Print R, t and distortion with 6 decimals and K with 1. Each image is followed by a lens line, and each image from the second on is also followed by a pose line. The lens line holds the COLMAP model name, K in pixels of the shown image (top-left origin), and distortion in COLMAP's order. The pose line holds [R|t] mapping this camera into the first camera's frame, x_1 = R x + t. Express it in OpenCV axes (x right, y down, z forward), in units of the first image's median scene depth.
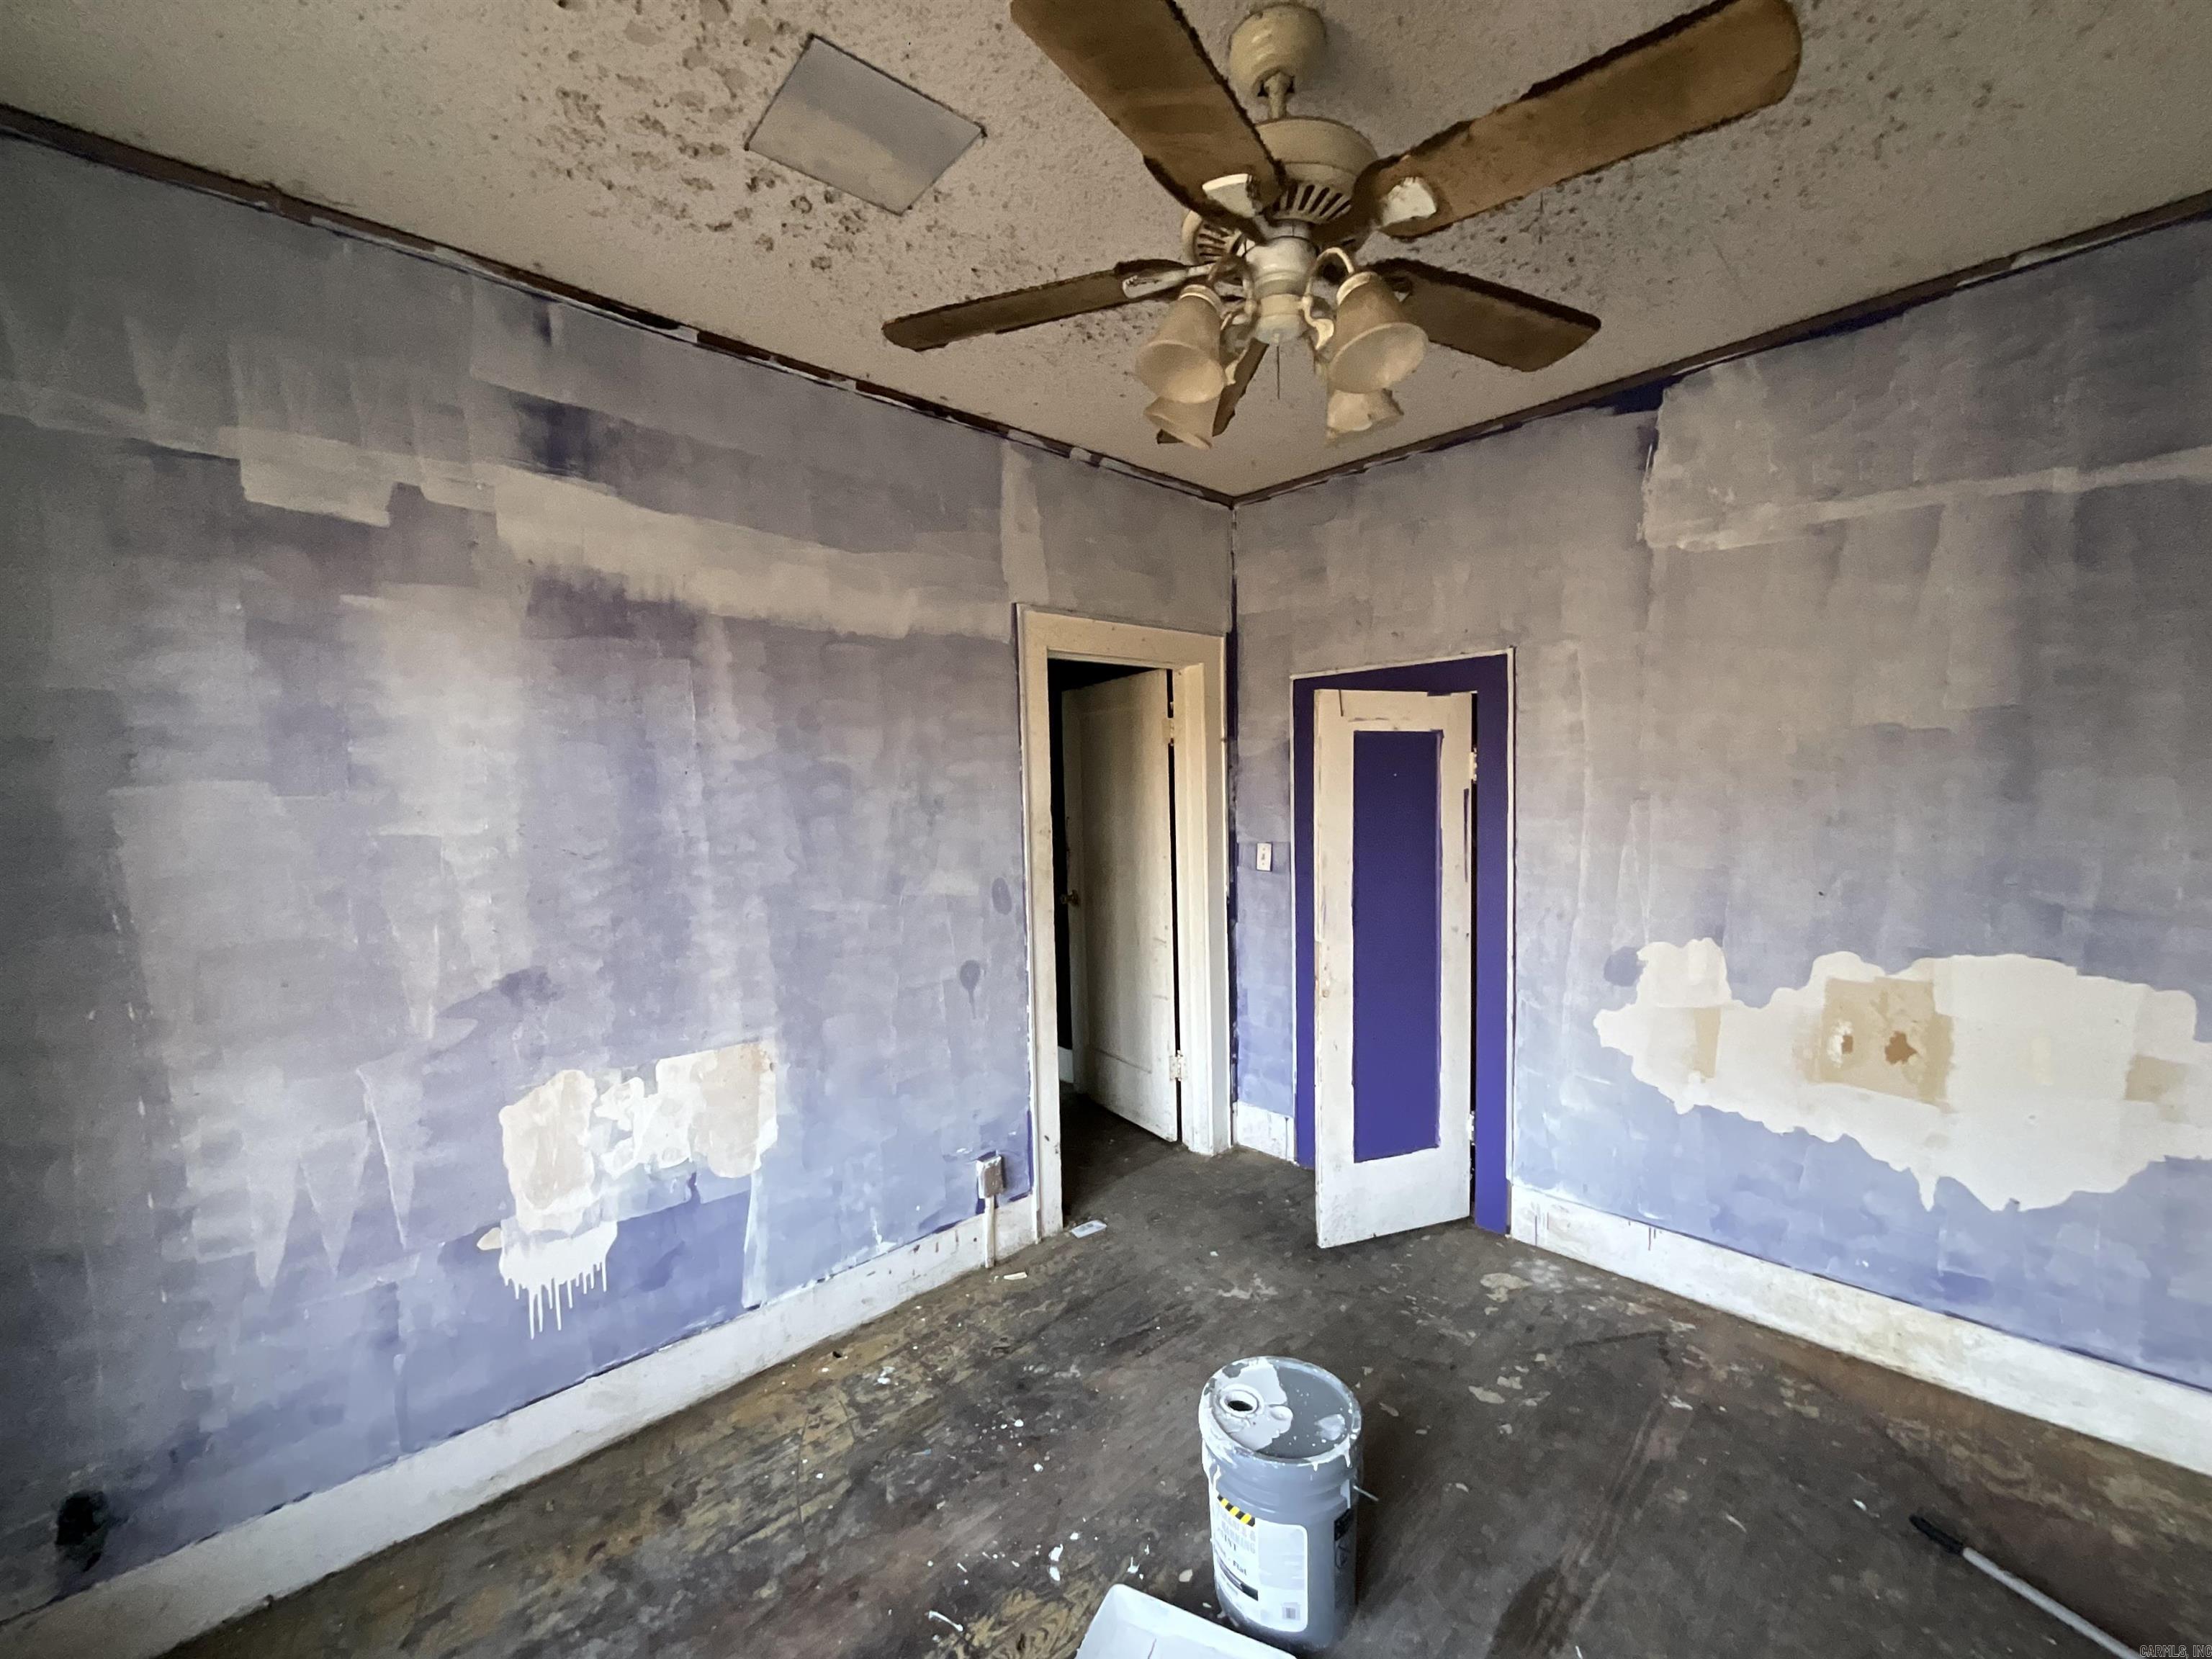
lens RADIAL K [[902.0, 0, 1102.2], [0, 902.0, 833.9], [0, 0, 1]] dist [0.002953, 0.000608]
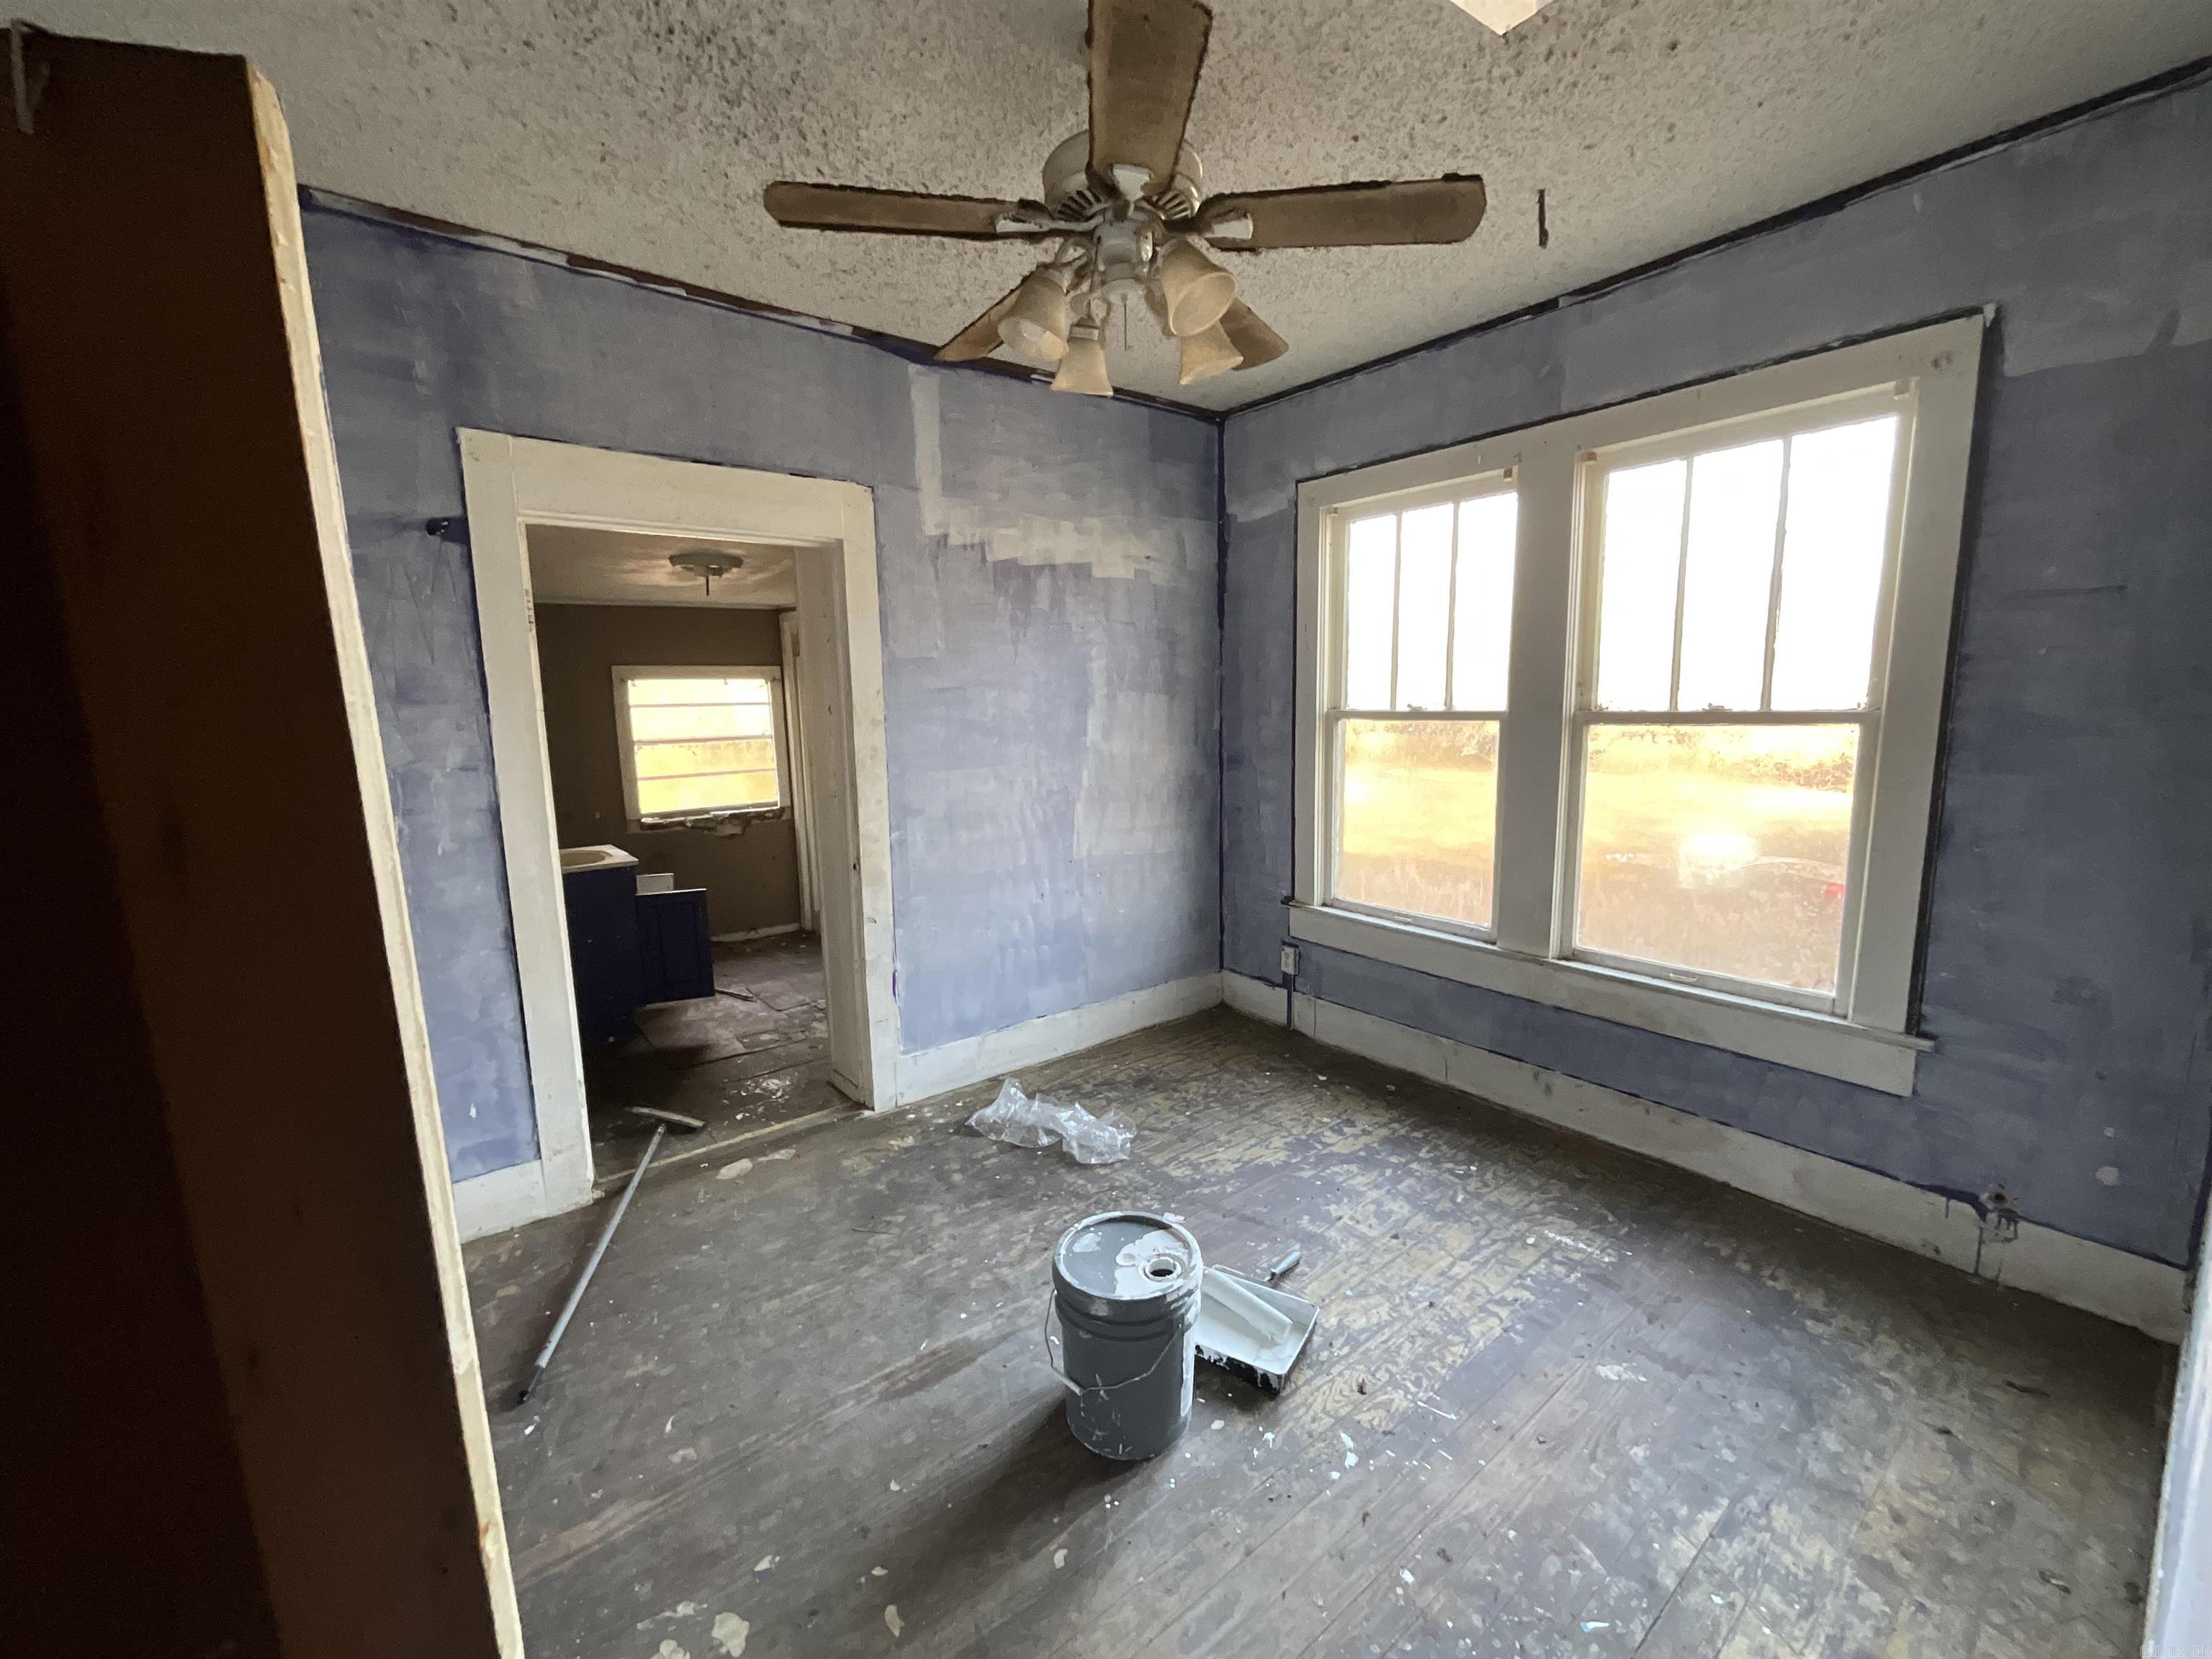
lens RADIAL K [[902.0, 0, 1107.9], [0, 902.0, 832.6], [0, 0, 1]] dist [0.002953, 0.000608]
pose [[-0.995286, 0.030108, 0.092191, 0.100555], [0.047308, 0.980546, 0.190502, -0.060156], [-0.084662, 0.193966, -0.977348, 1.869448]]
